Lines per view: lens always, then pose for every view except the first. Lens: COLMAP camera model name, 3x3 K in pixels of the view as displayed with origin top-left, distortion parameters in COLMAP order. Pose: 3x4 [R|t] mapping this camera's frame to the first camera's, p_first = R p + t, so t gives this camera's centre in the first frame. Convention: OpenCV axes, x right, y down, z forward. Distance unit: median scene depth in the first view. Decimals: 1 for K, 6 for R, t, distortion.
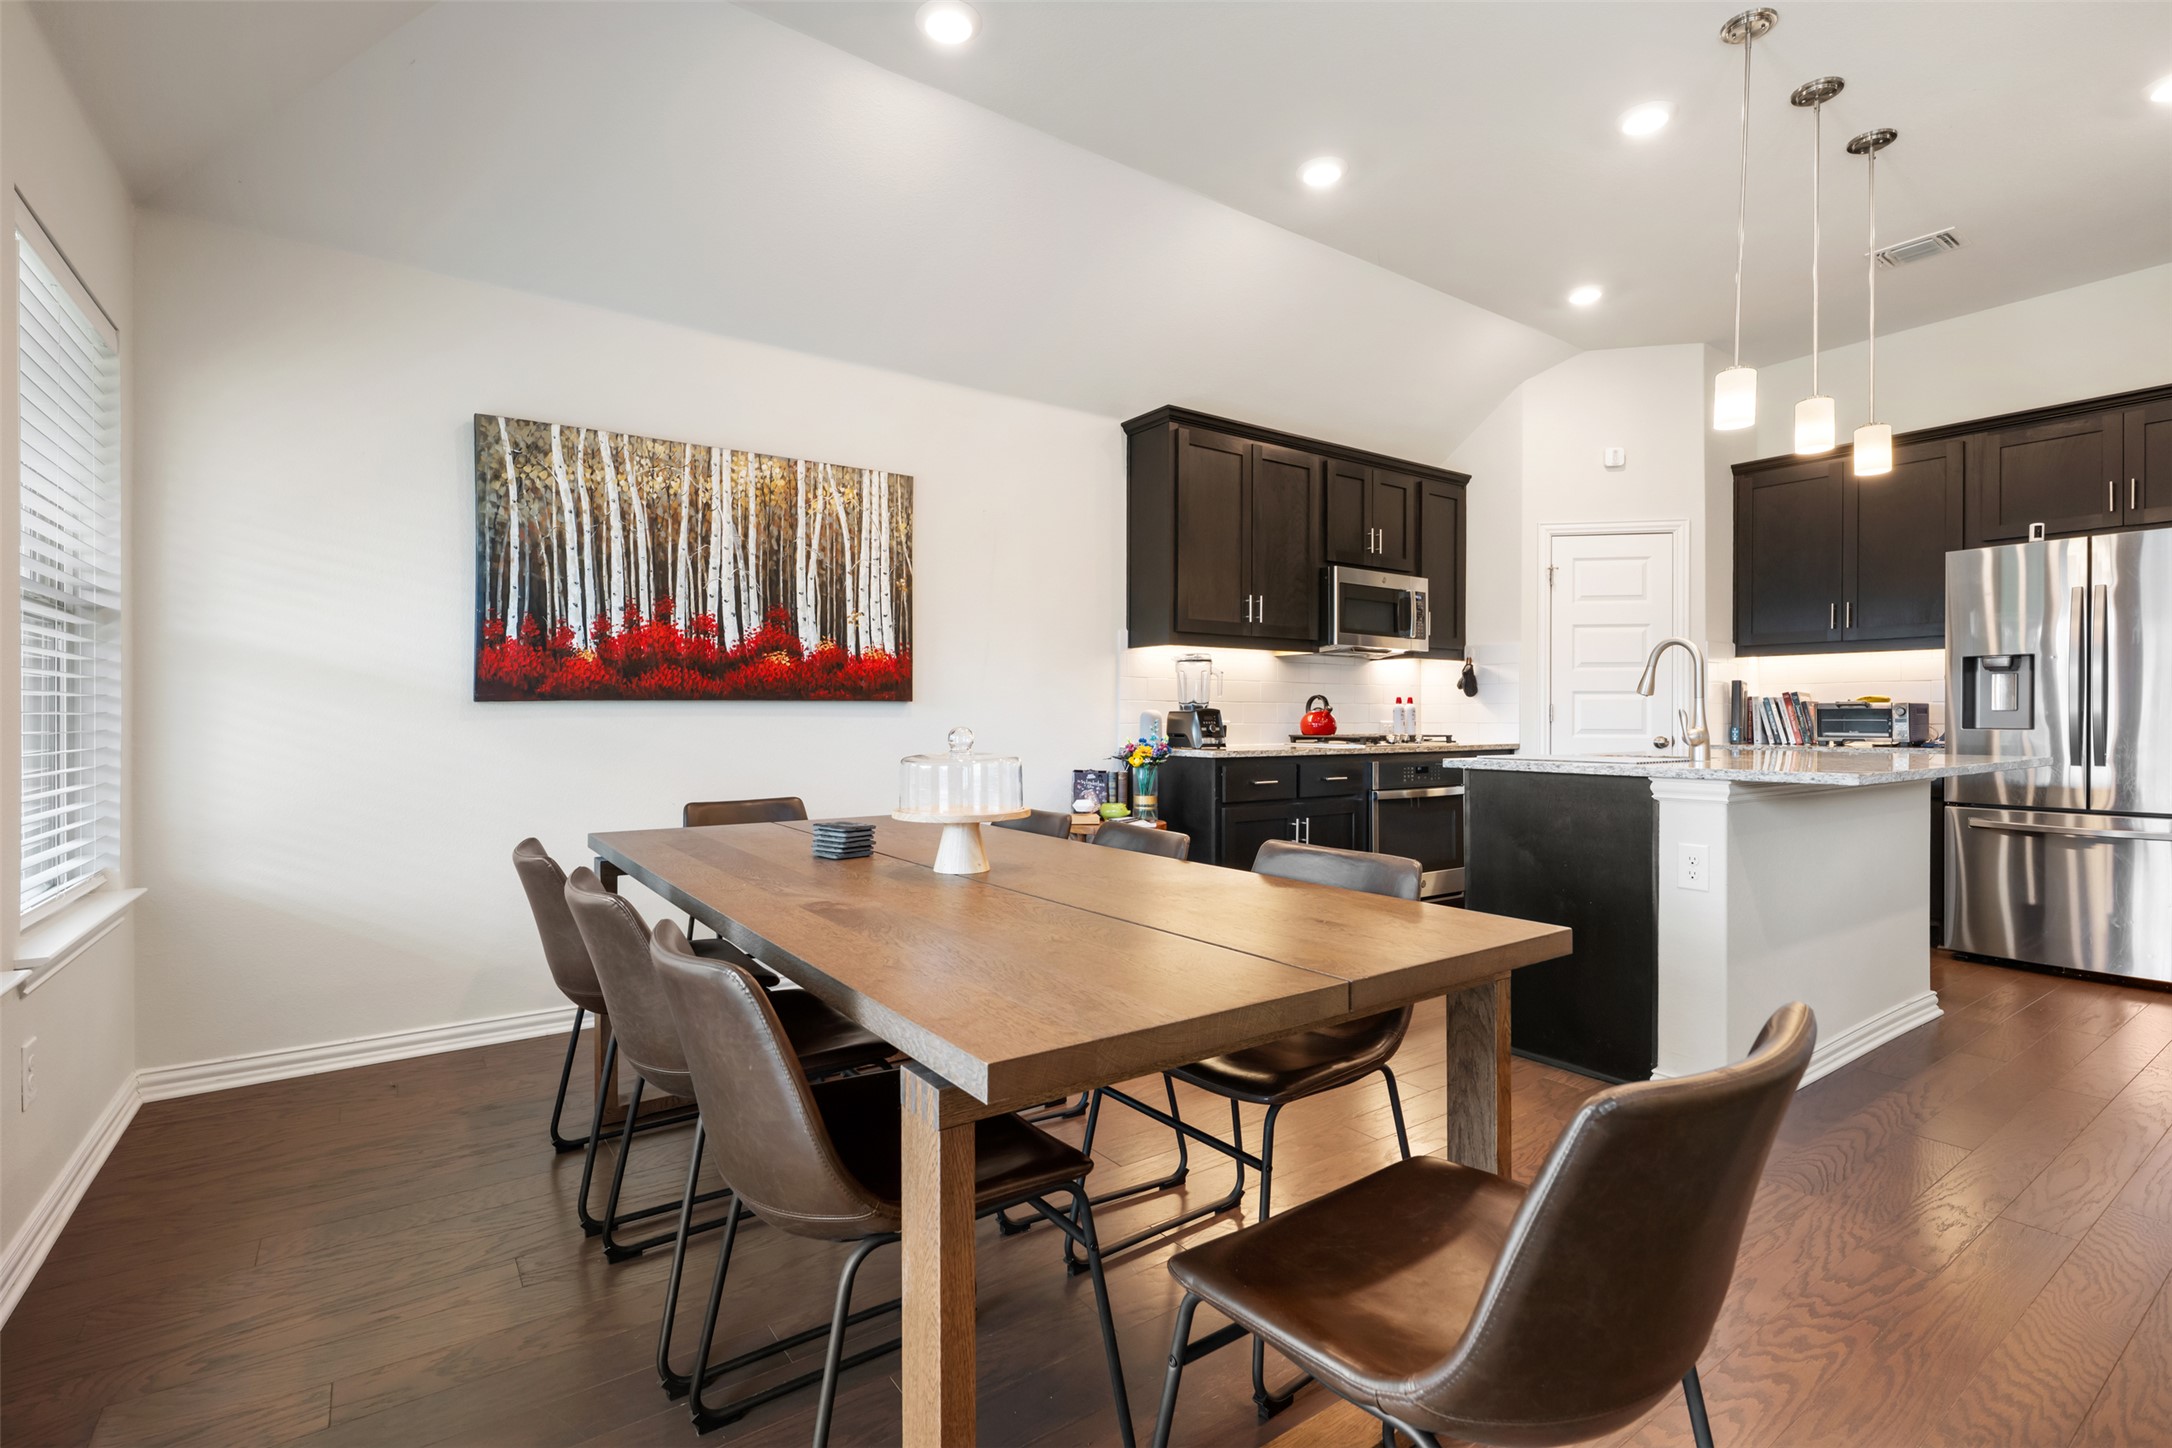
lens RADIAL K [[1004.5, 0, 1086.8], [0, 1004.5, 721.0], [0, 0, 1]] dist [-0.003275, -0.000154]
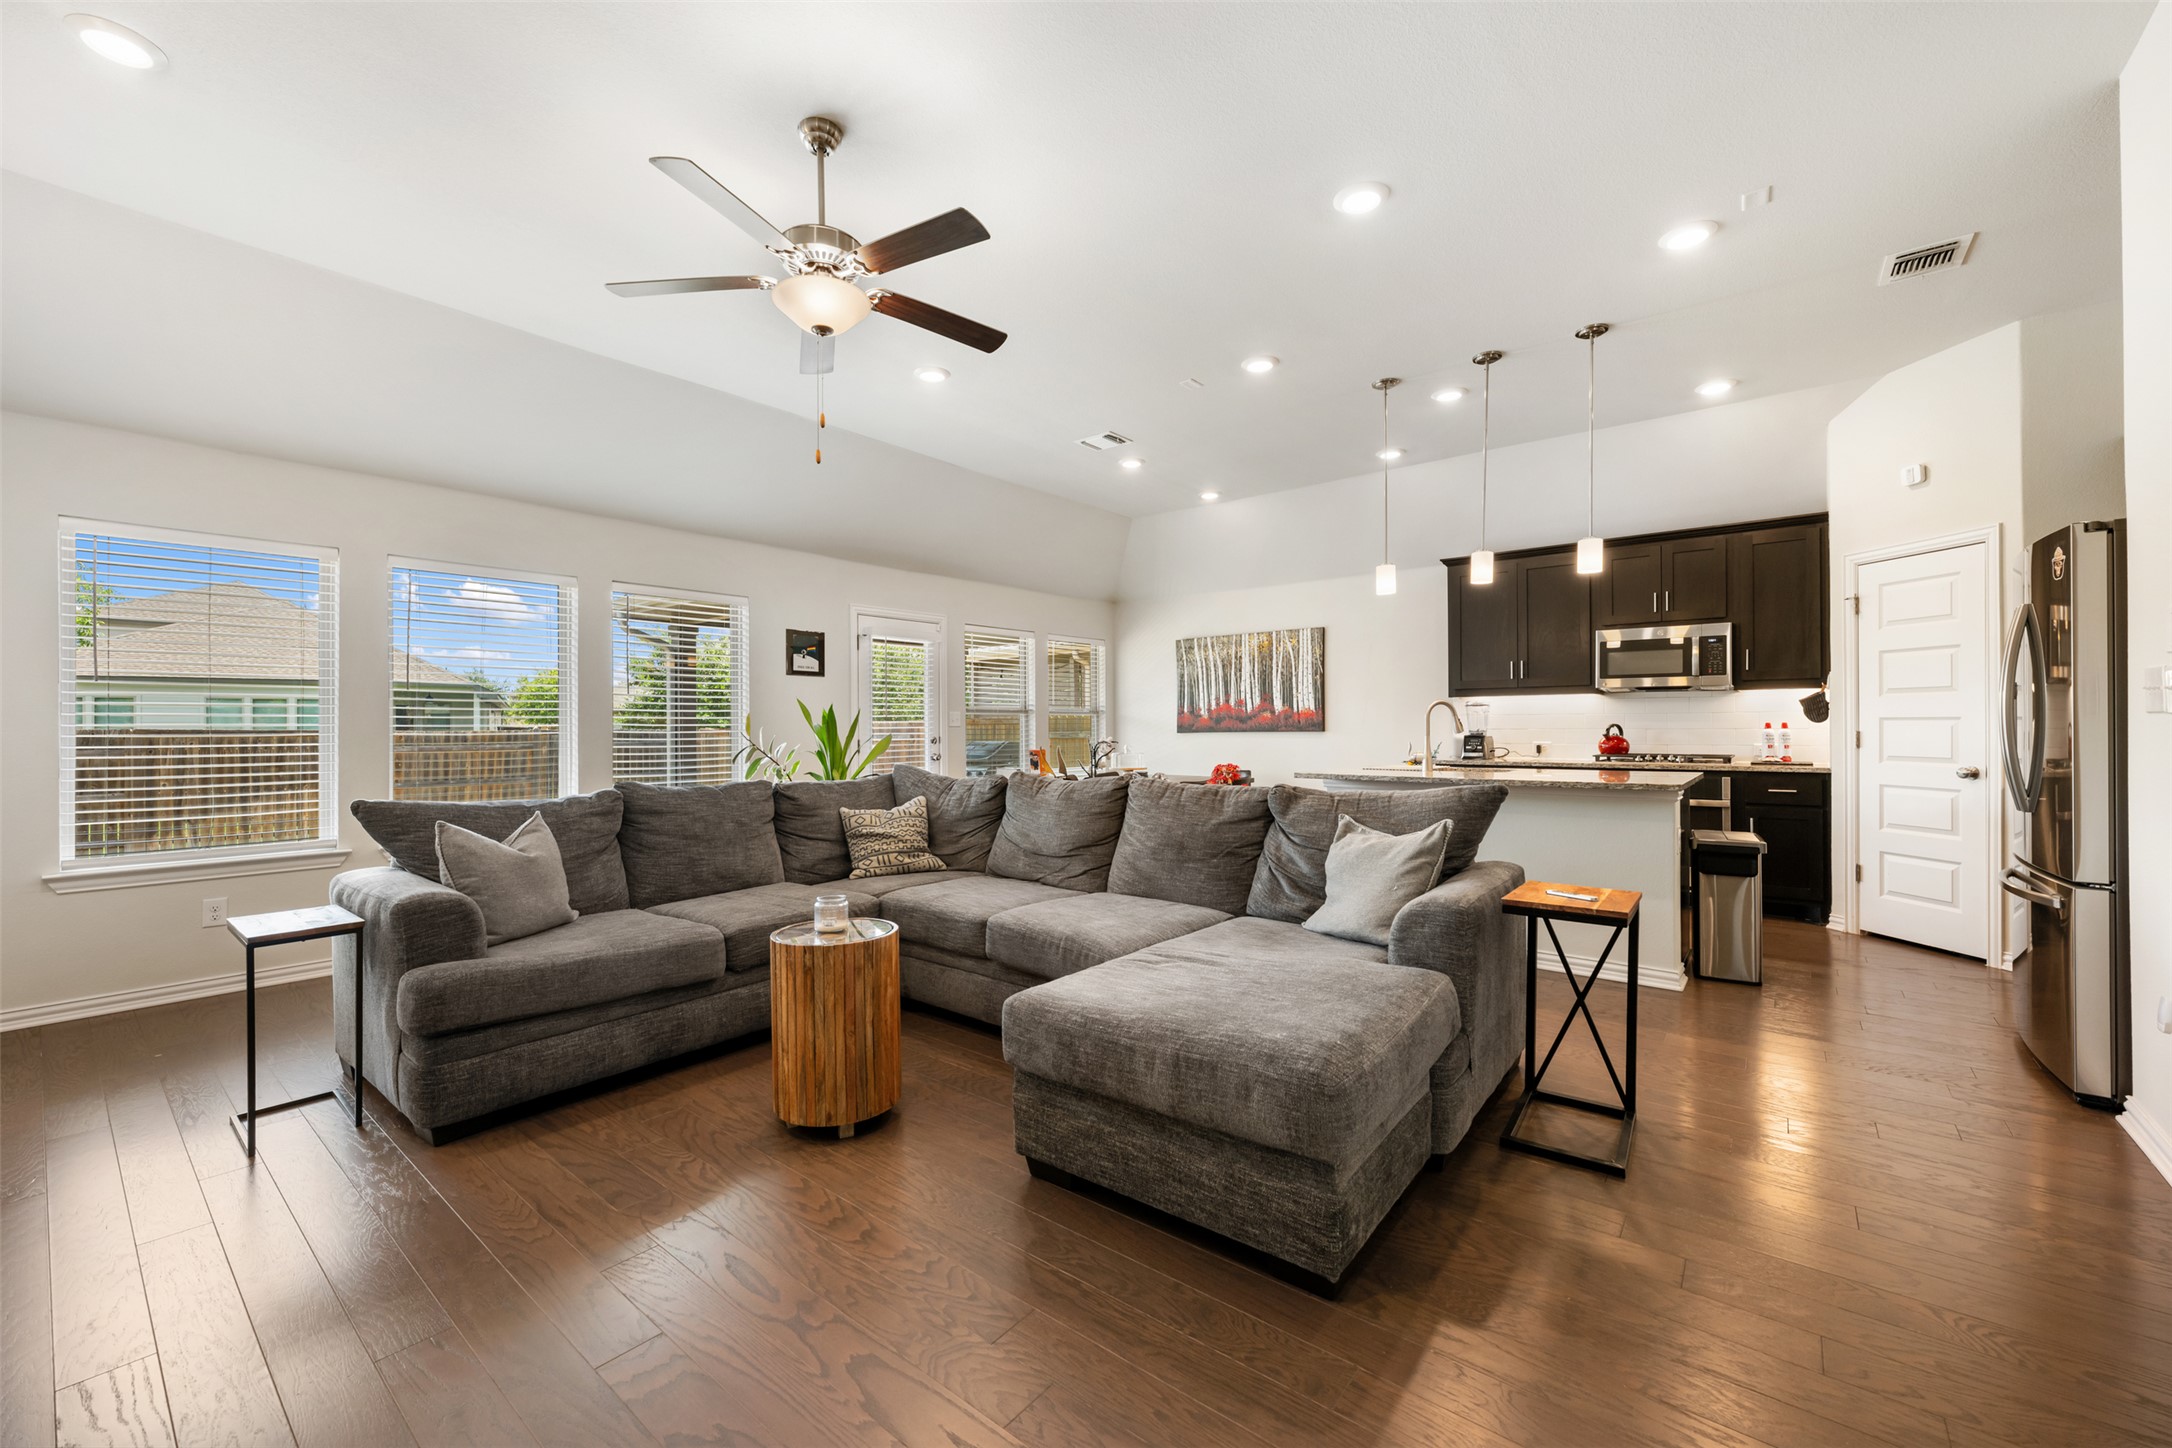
lens RADIAL K [[838.7, 0, 1086.6], [0, 838.7, 728.8], [0, 0, 1]] dist [-0.000091, 0.000009]
pose [[0.289193, -0.000171, -0.957271, 1.595698], [0.004889, 0.999987, 0.001298, -0.034799], [0.957258, -0.005055, 0.289190, -0.005183]]
